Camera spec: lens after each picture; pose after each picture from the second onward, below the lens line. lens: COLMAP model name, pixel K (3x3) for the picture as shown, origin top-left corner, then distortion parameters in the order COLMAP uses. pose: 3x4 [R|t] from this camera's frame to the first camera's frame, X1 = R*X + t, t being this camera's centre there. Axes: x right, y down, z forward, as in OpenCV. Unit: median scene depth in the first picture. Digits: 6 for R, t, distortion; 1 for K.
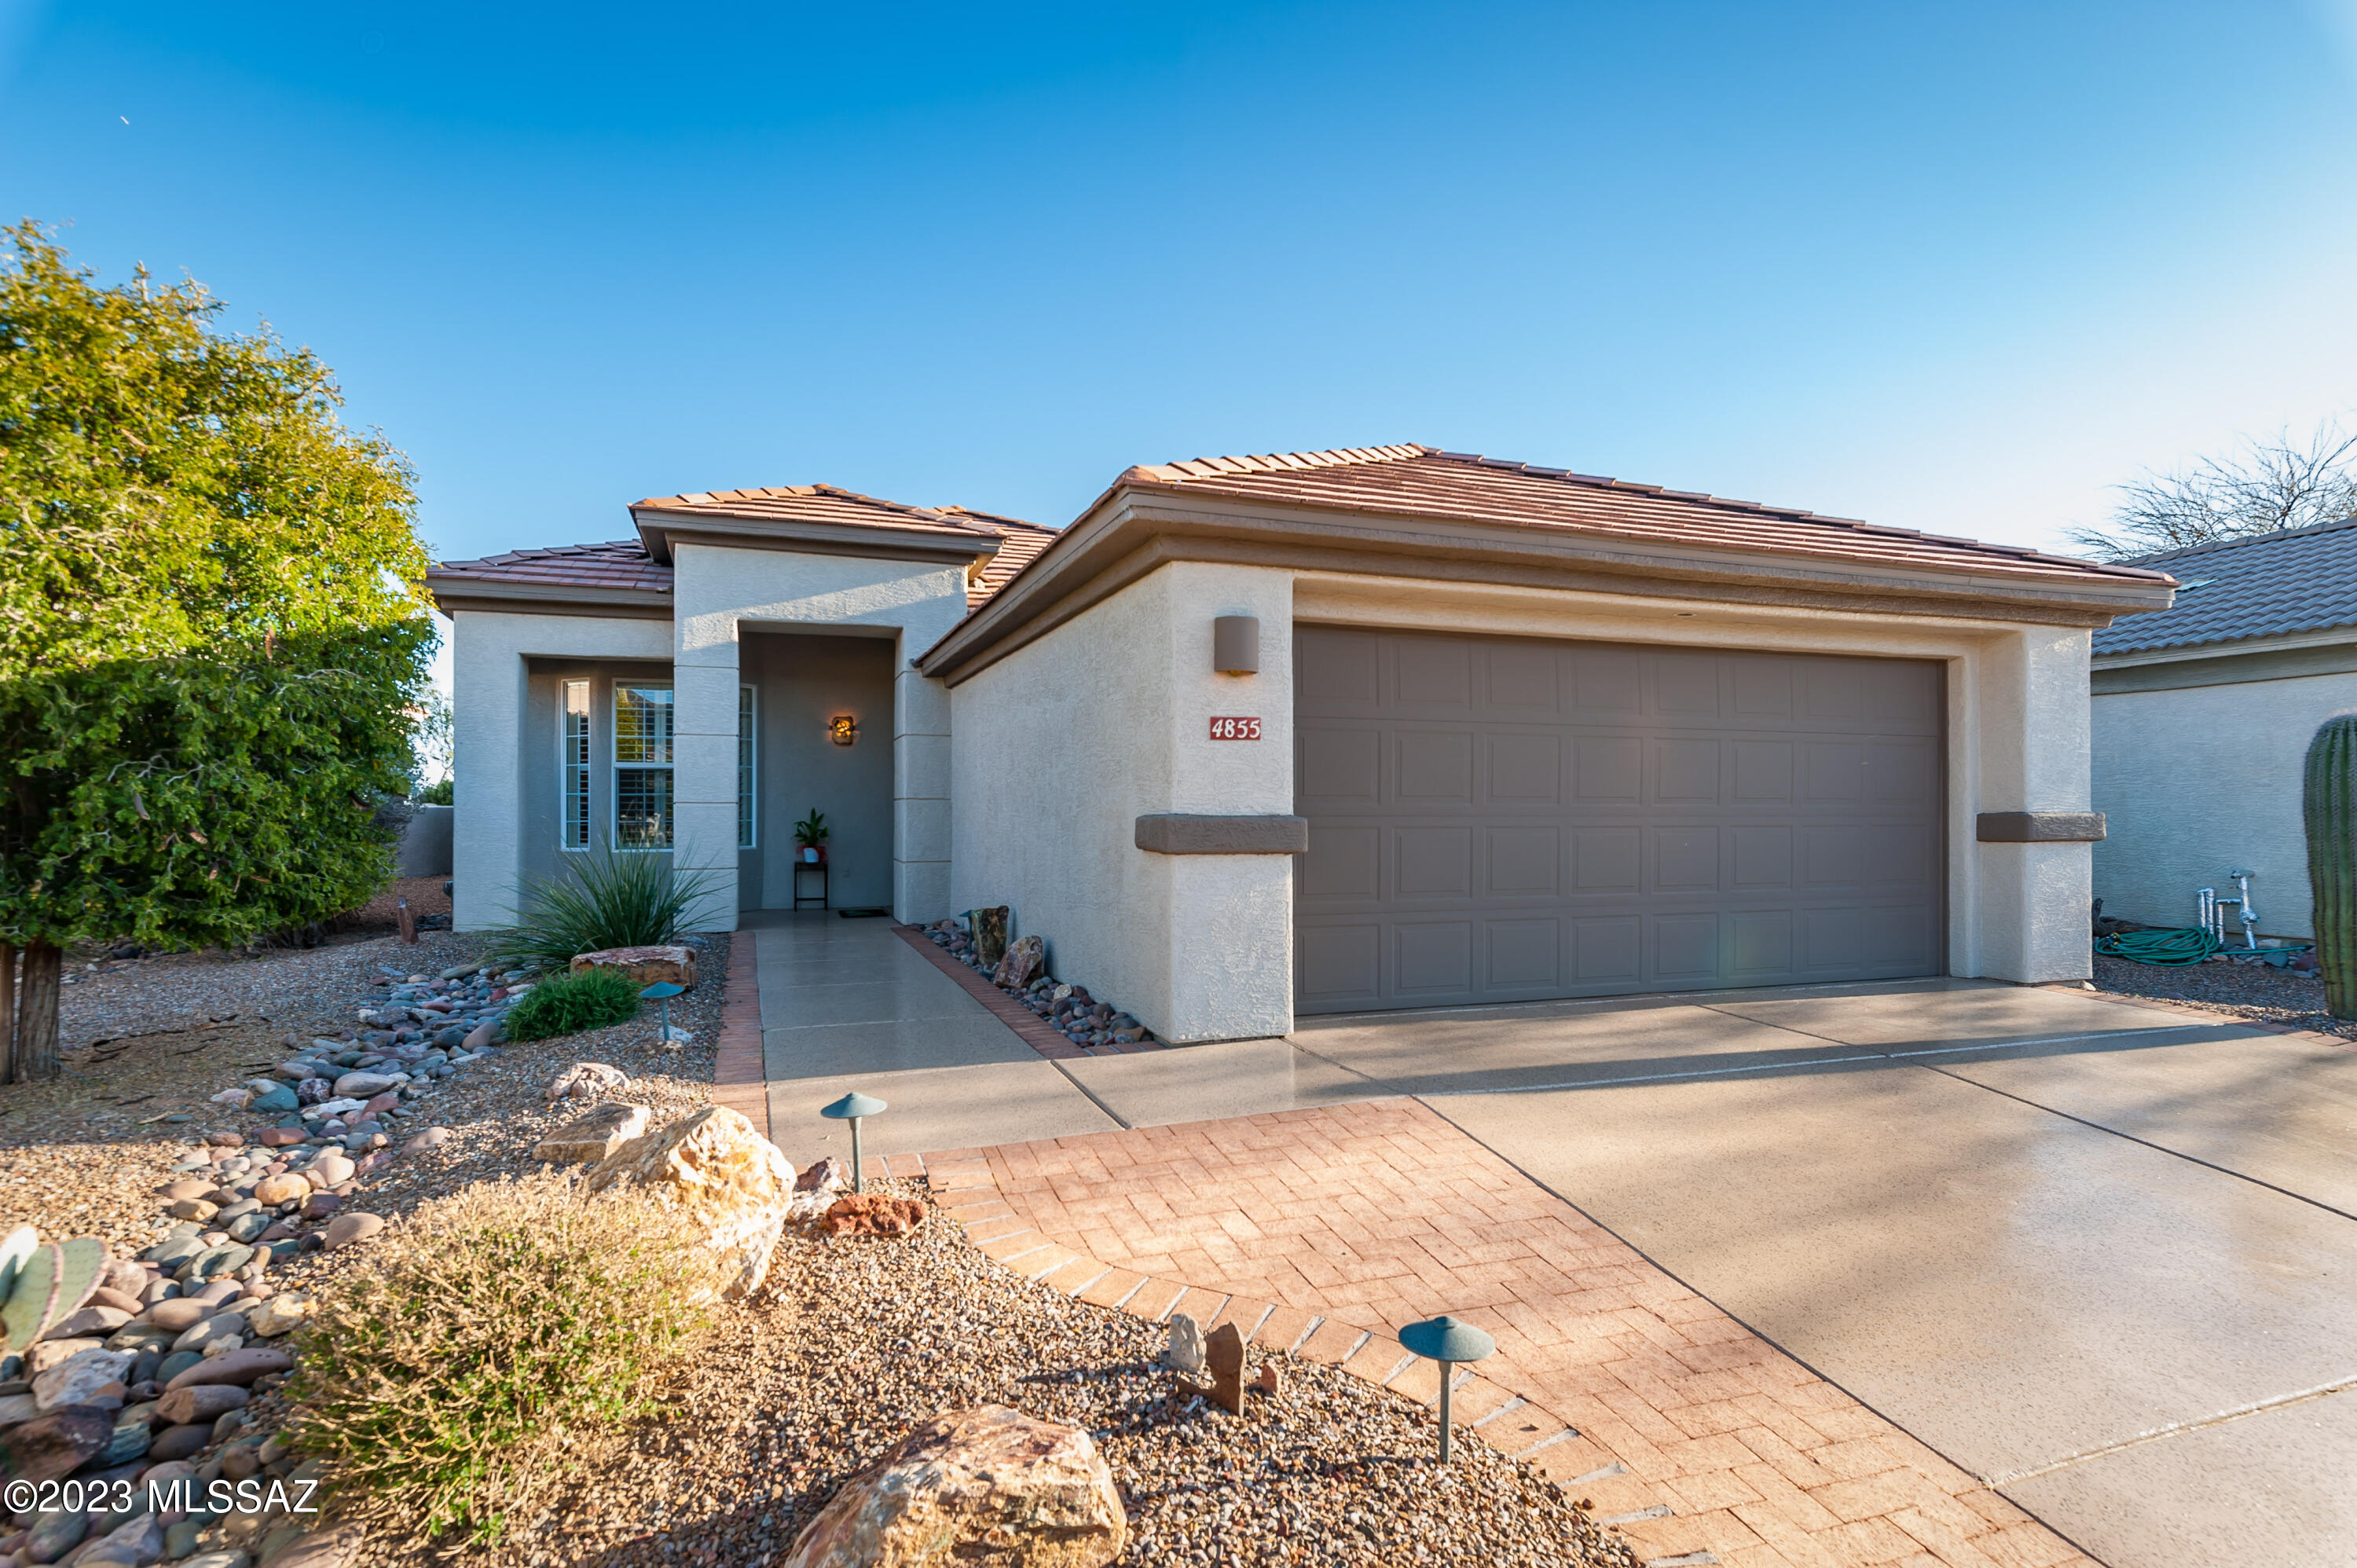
lens RADIAL K [[1298.6, 0, 1195.6], [0, 1298.6, 796.7], [0, 0, 1]] dist [0.003588, -0.001863]
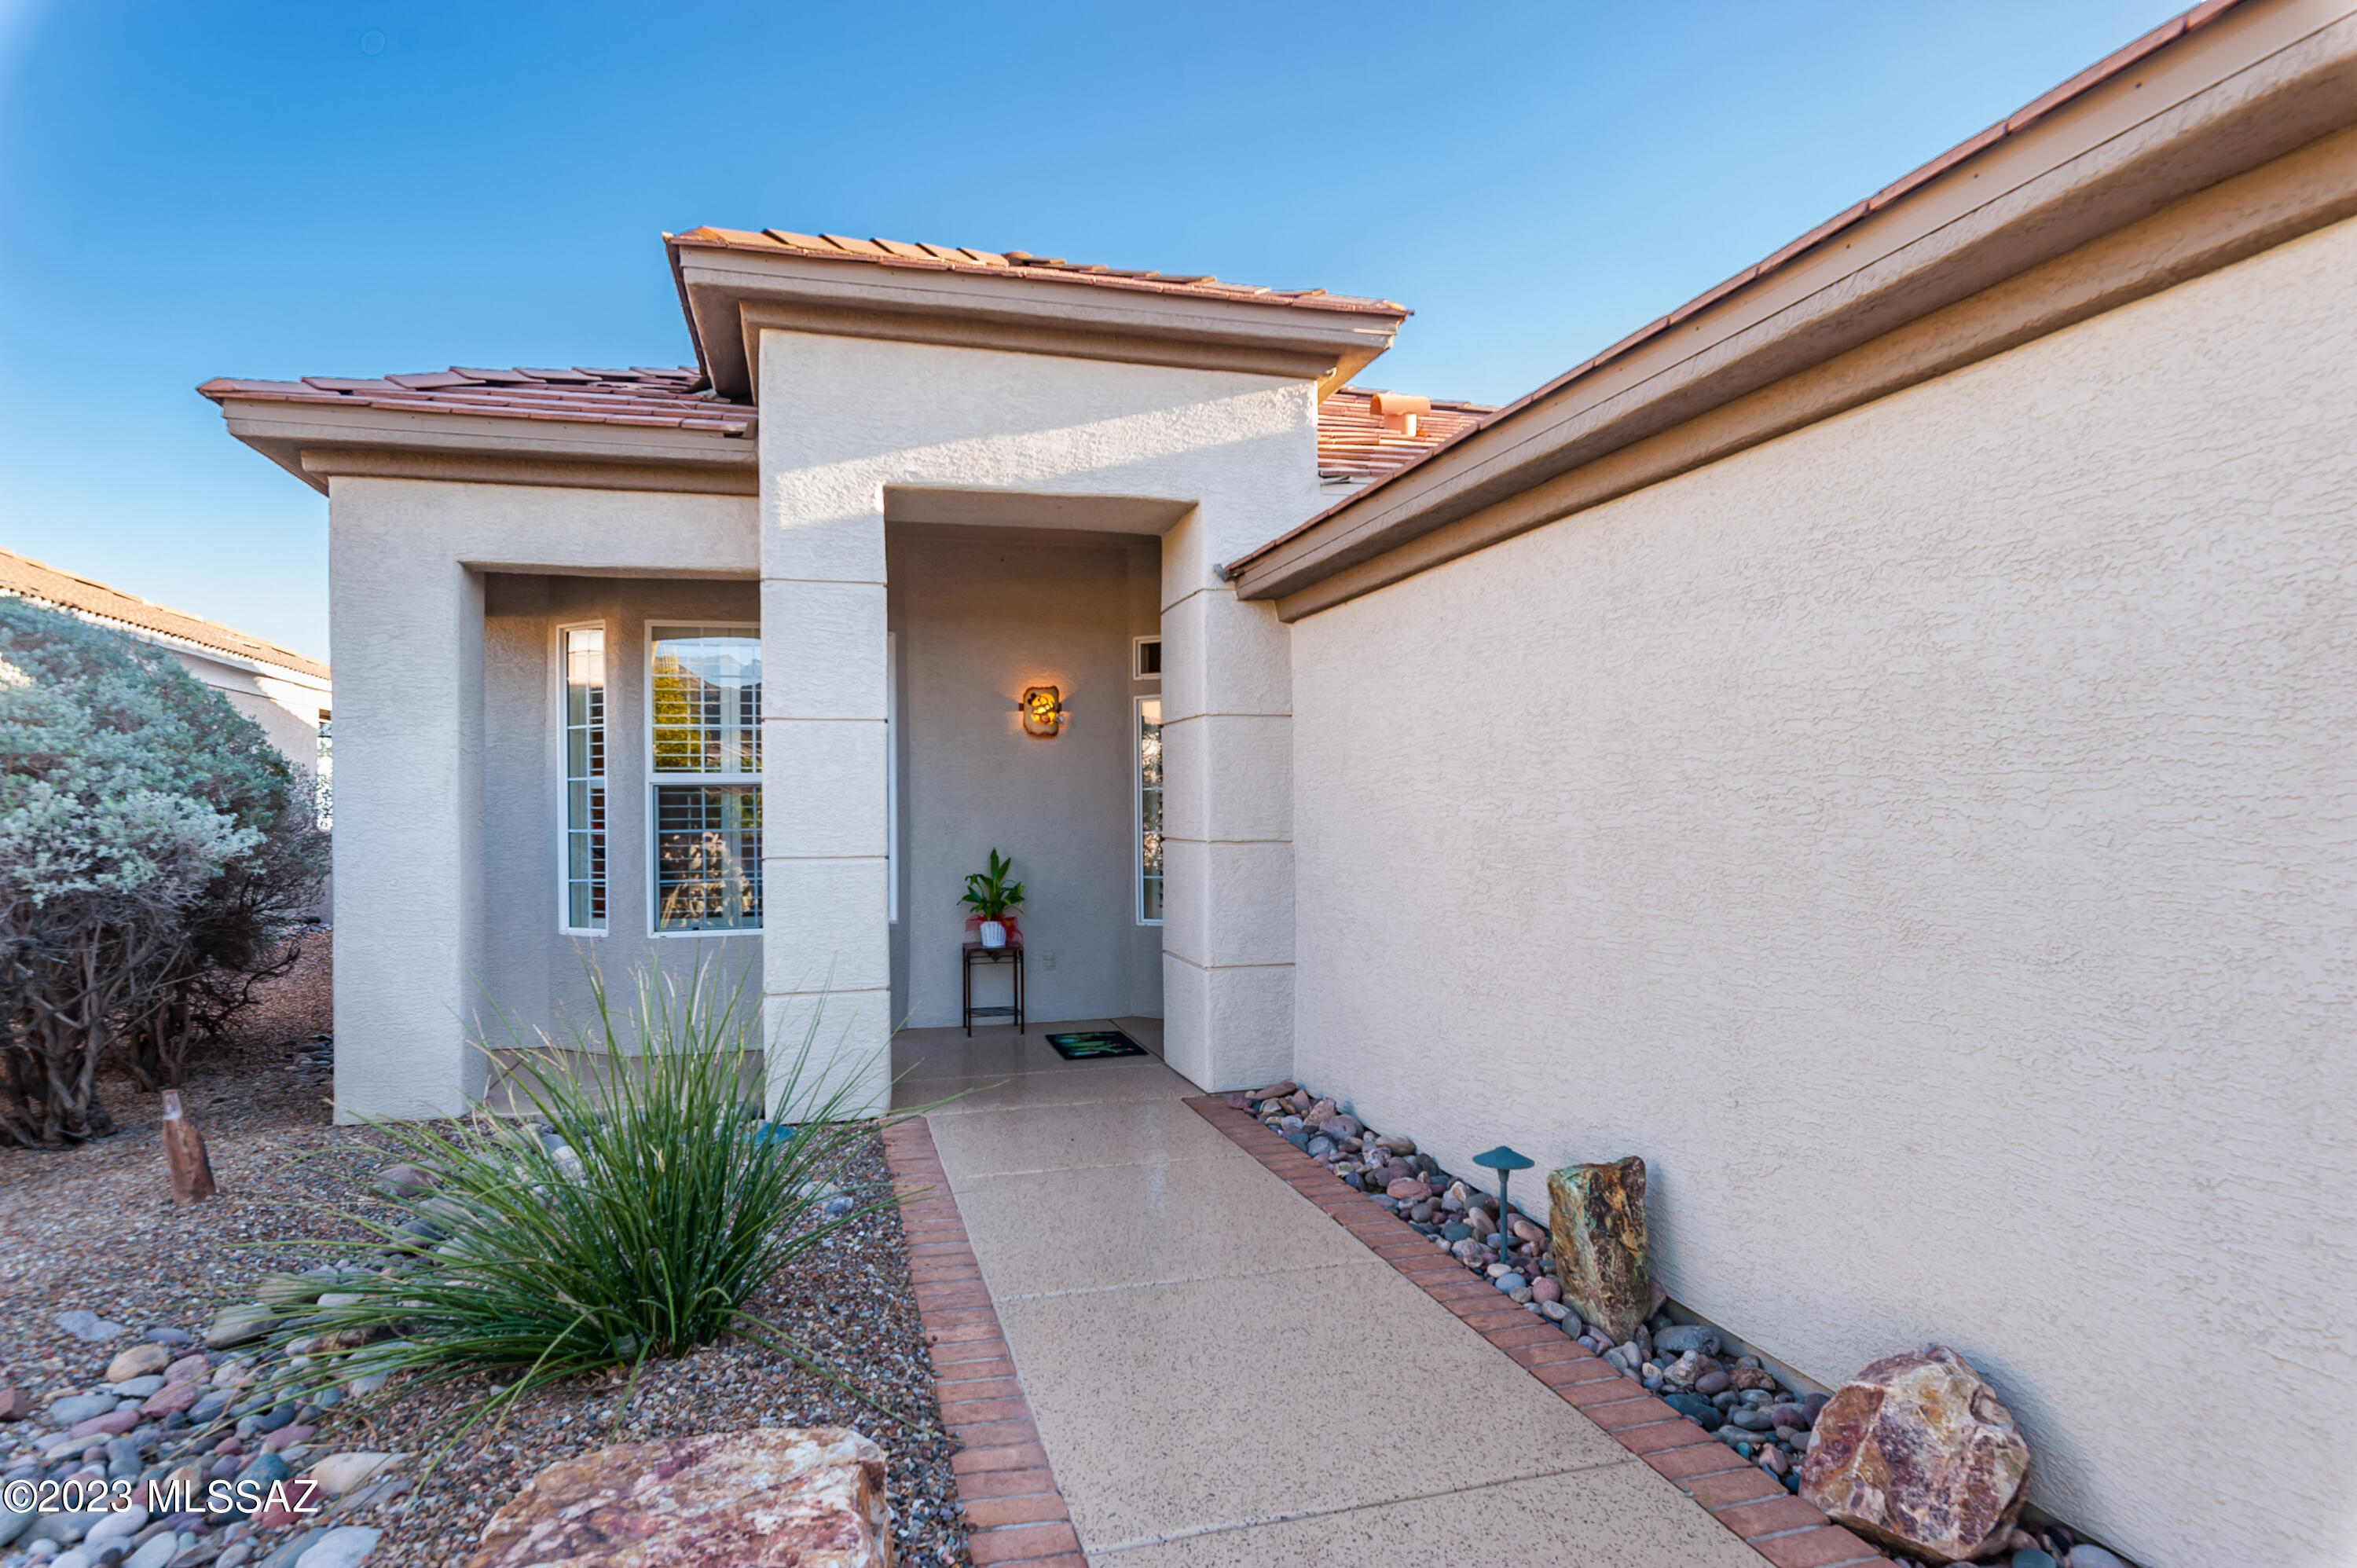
lens RADIAL K [[1372.7, 0, 1171.4], [0, 1372.7, 785.8], [0, 0, 1]] dist [-0.000599, 0.000501]
pose [[0.997145, -0.009674, -0.074893, -0.194376], [0.009434, 0.999949, -0.003554, -0.017959], [0.074924, 0.002838, 0.997185, 0.461972]]
